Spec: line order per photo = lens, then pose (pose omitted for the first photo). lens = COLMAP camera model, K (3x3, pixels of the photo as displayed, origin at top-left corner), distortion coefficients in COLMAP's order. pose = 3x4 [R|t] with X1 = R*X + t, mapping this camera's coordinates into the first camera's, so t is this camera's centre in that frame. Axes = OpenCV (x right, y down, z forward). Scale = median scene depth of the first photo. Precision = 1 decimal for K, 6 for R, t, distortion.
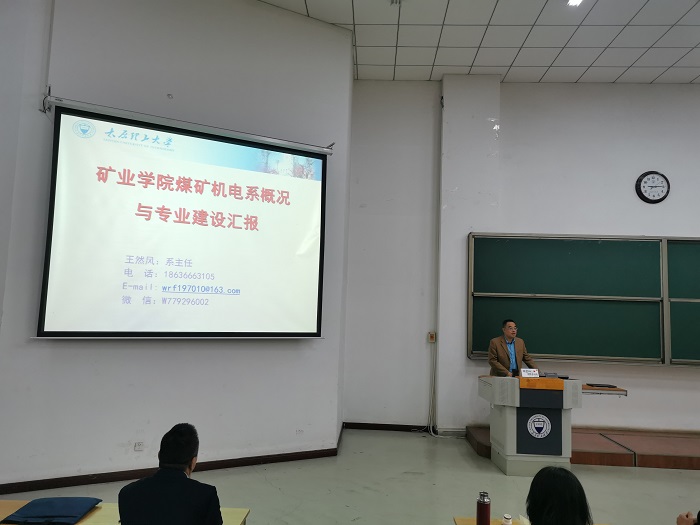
lens RADIAL K [[542.1, 0, 350.0], [0, 542.1, 262.5], [0, 0, 1]] dist [0.022531, -0.003168]
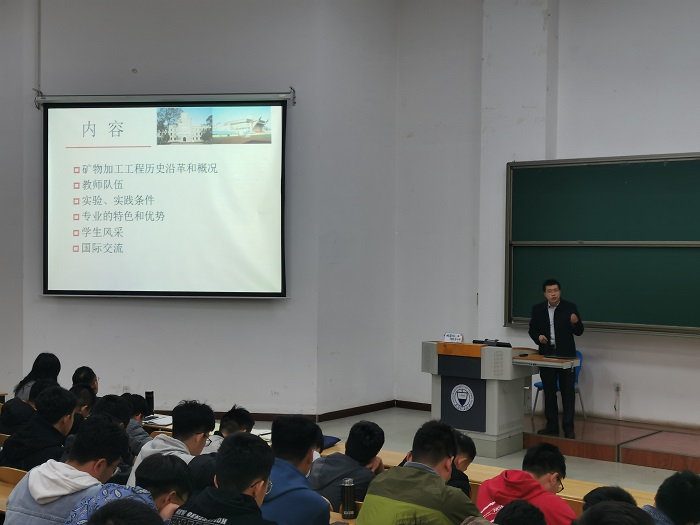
lens RADIAL K [[1075.2, 0, 350.0], [0, 1075.2, 262.5], [0, 0, 1]] dist [-0.022264, 0.135043]
pose [[0.803492, -0.017627, -0.595055, 1.127839], [0.072129, 0.995080, 0.067918, -0.040686], [0.590930, -0.097492, 0.800810, -0.422534]]
